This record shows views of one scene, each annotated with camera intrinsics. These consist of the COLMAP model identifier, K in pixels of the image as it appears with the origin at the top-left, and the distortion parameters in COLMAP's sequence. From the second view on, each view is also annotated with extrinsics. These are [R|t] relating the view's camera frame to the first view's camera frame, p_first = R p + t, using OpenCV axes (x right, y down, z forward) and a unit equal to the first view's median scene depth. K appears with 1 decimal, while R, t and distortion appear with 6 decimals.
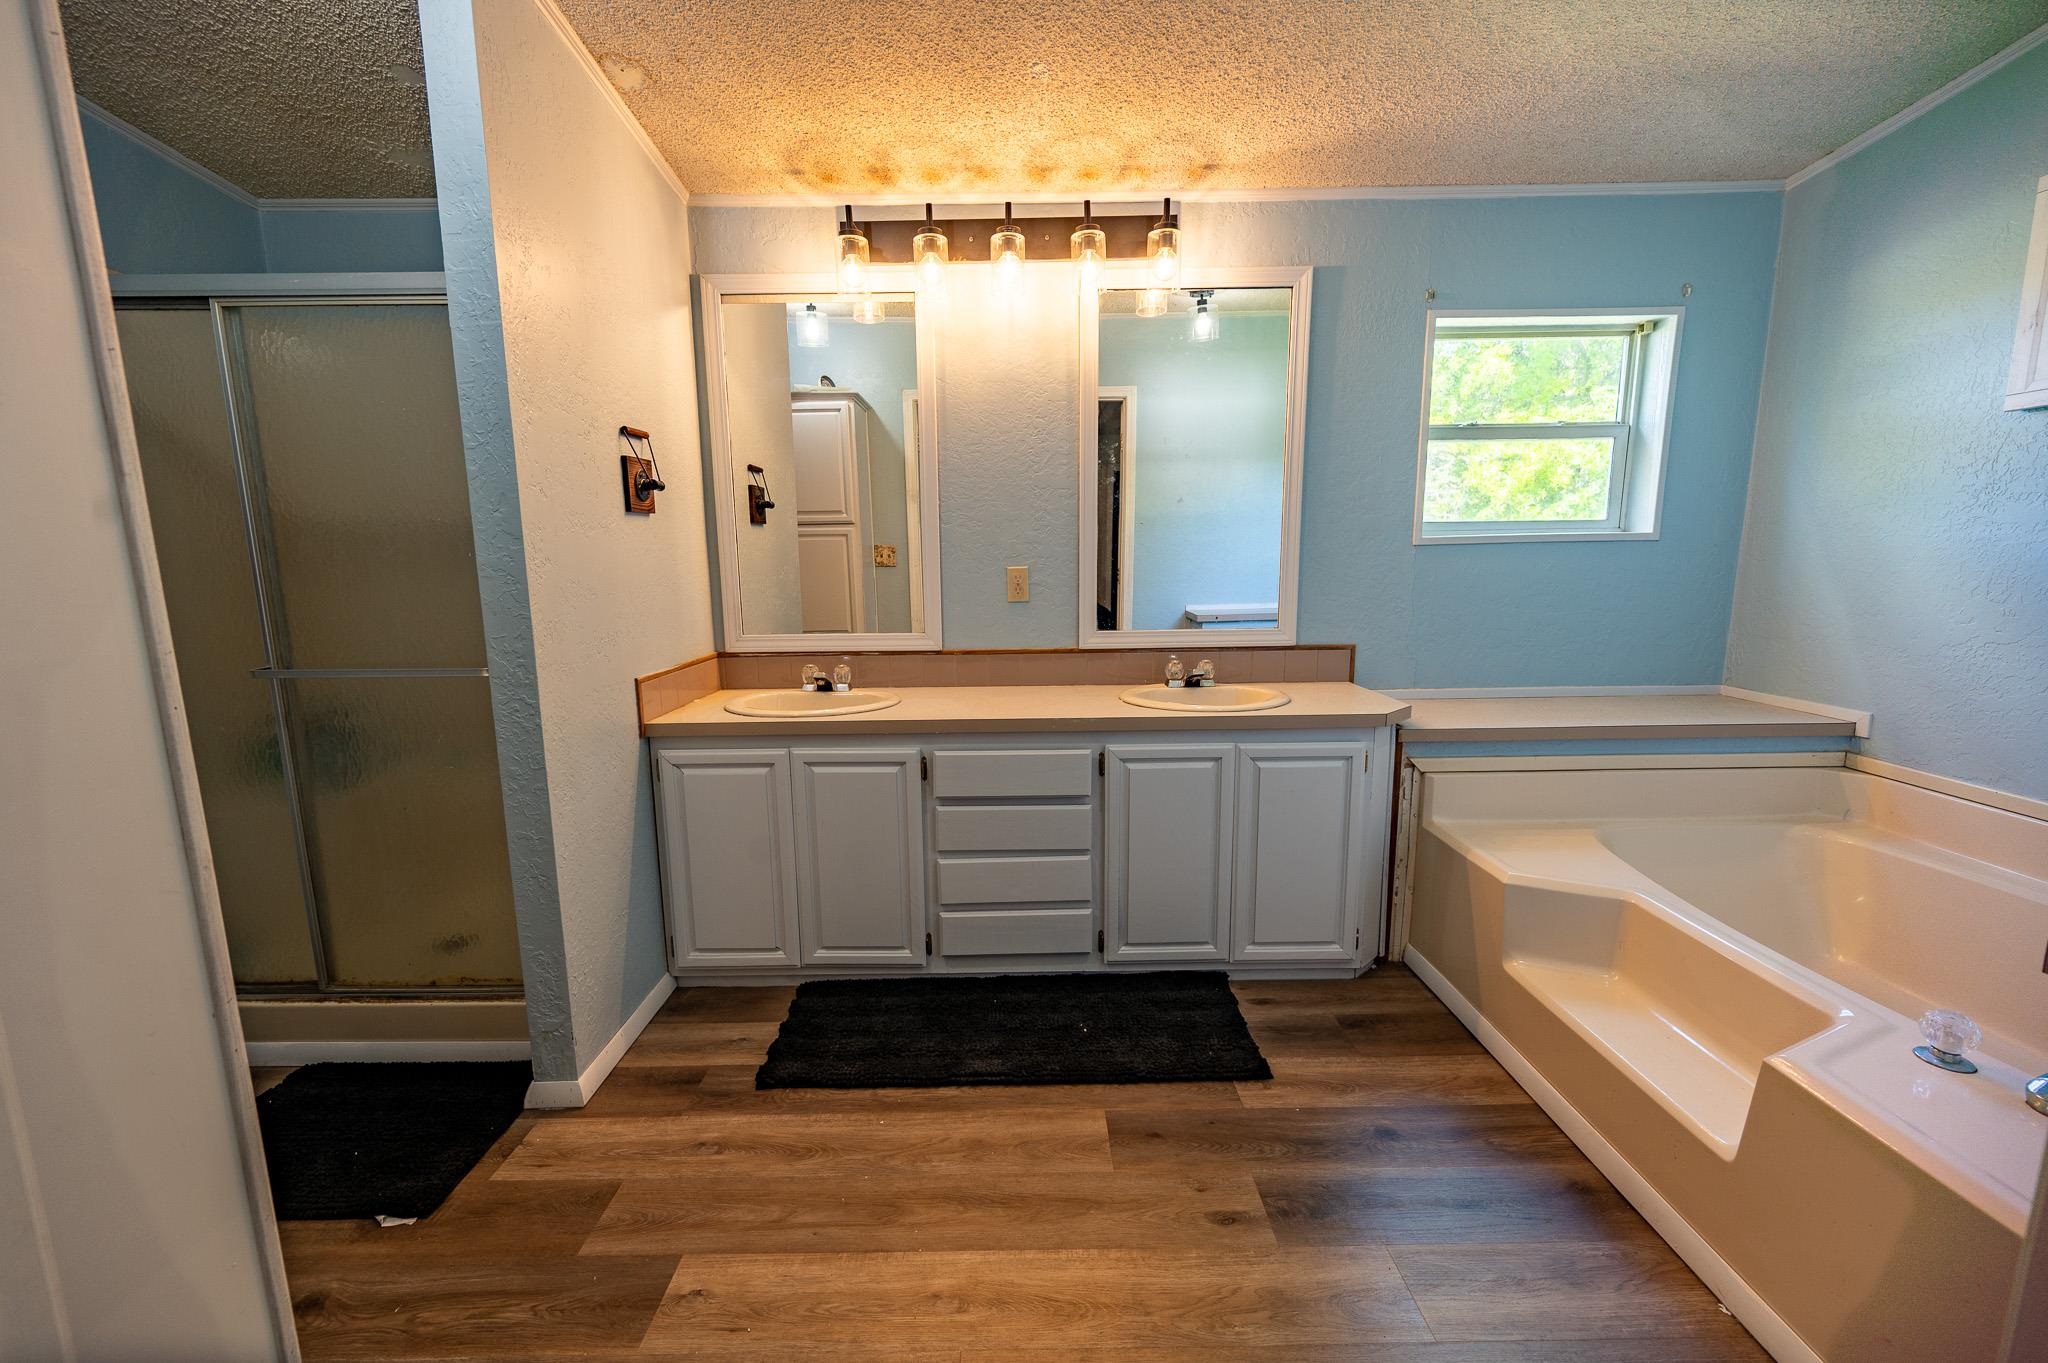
lens RADIAL K [[804.5, 0, 1016.6], [0, 804.5, 680.1], [0, 0, 1]] dist [-0.000363, 0.000263]
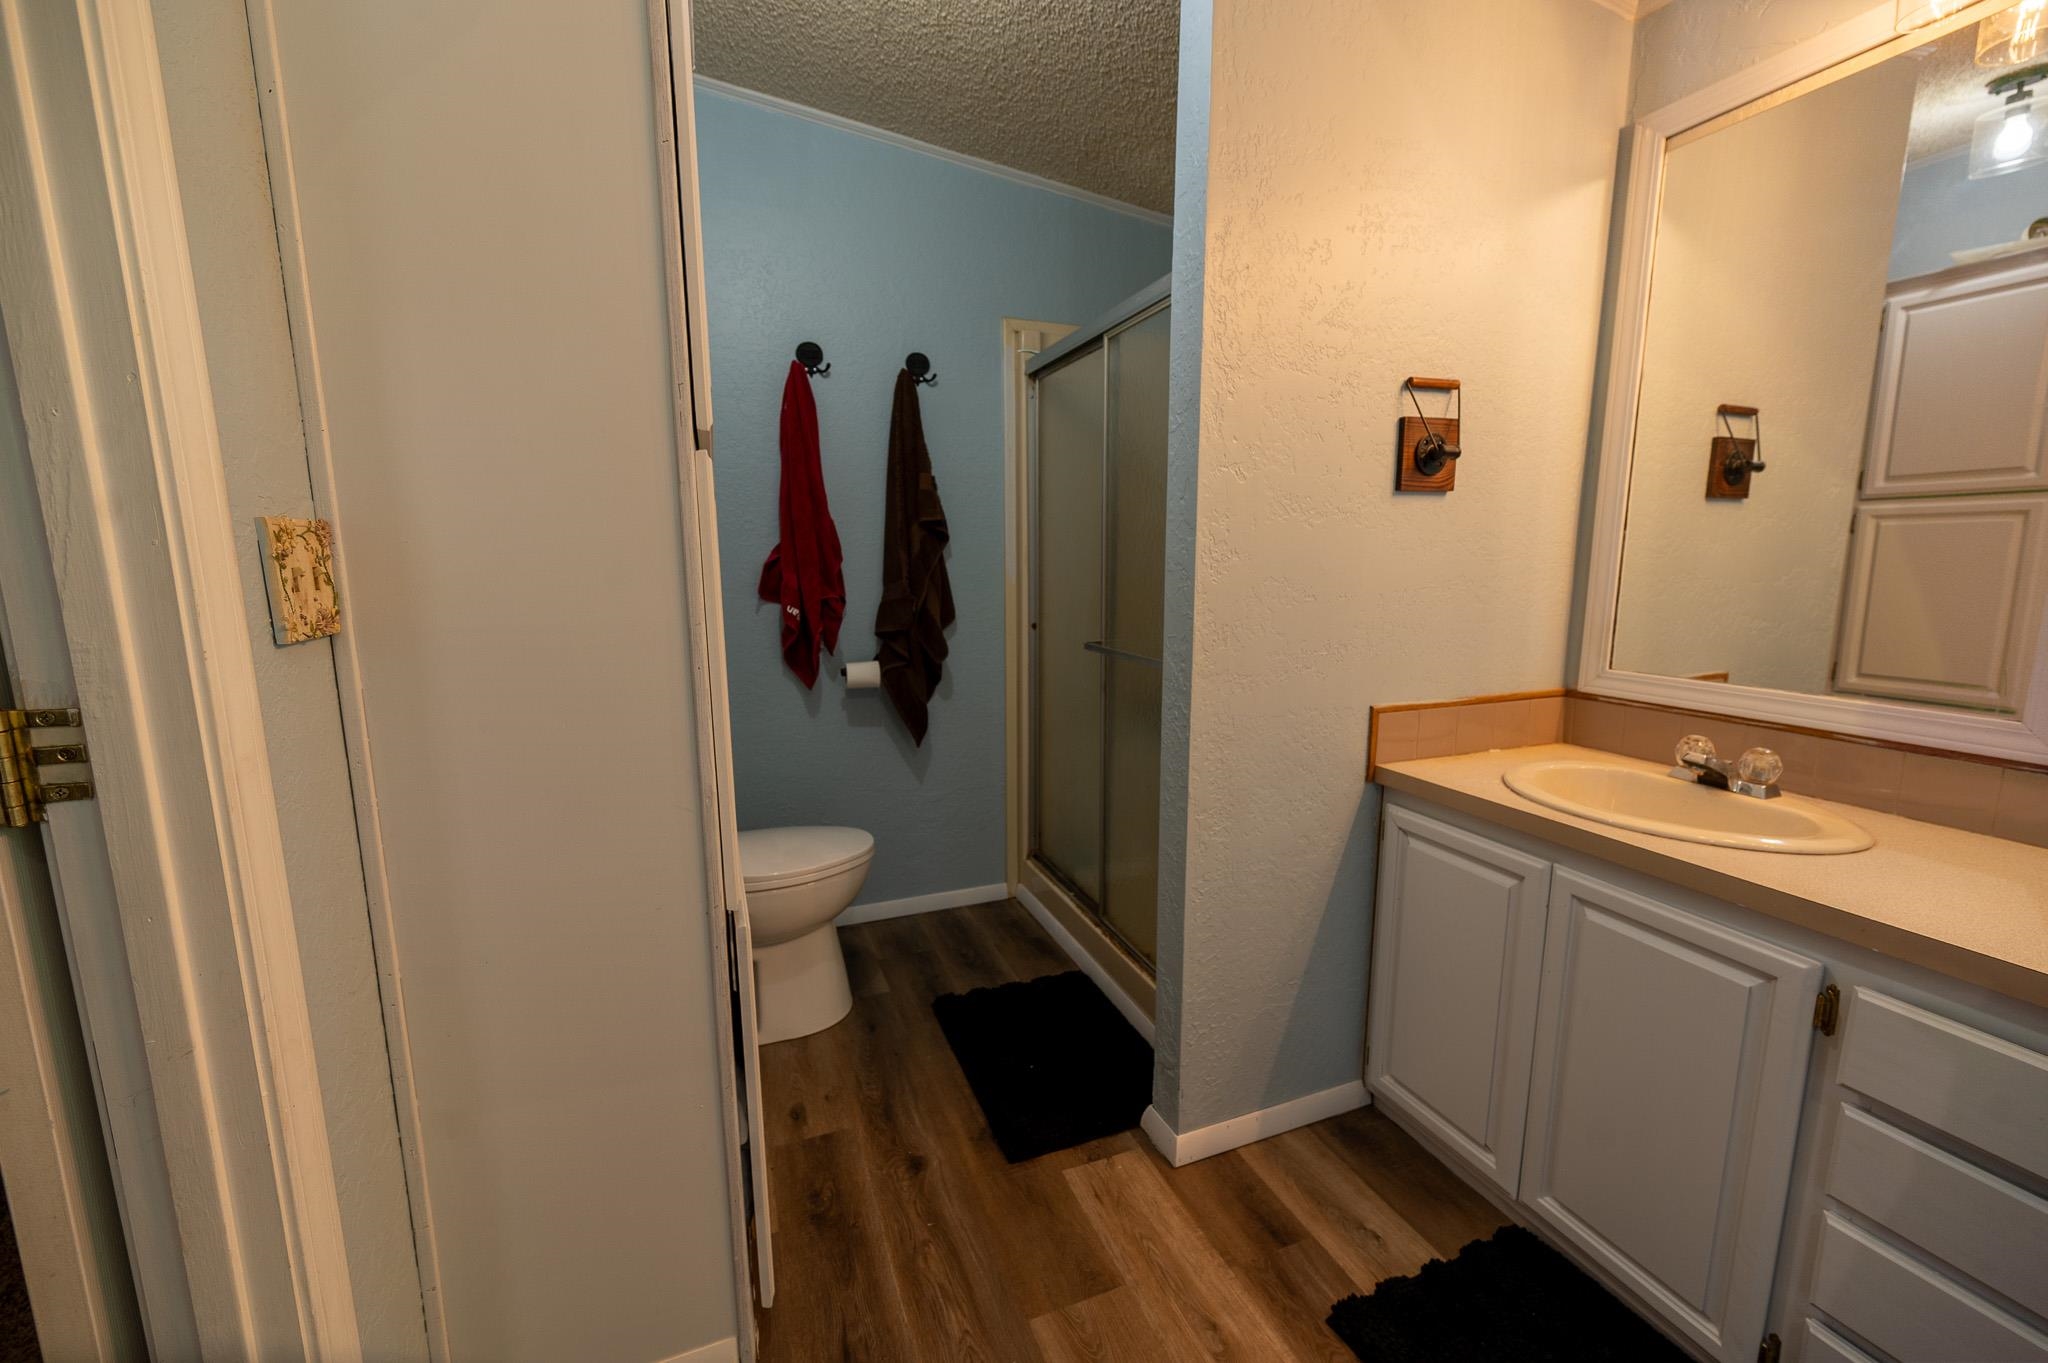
lens RADIAL K [[804.5, 0, 1027.8], [0, 804.5, 679.4], [0, 0, 1]] dist [-0.000363, 0.000263]
pose [[0.363598, 0.153089, -0.918891, 0.121611], [-0.145500, 0.983631, 0.106302, -0.063653], [0.920123, 0.095048, 0.379920, 0.406826]]
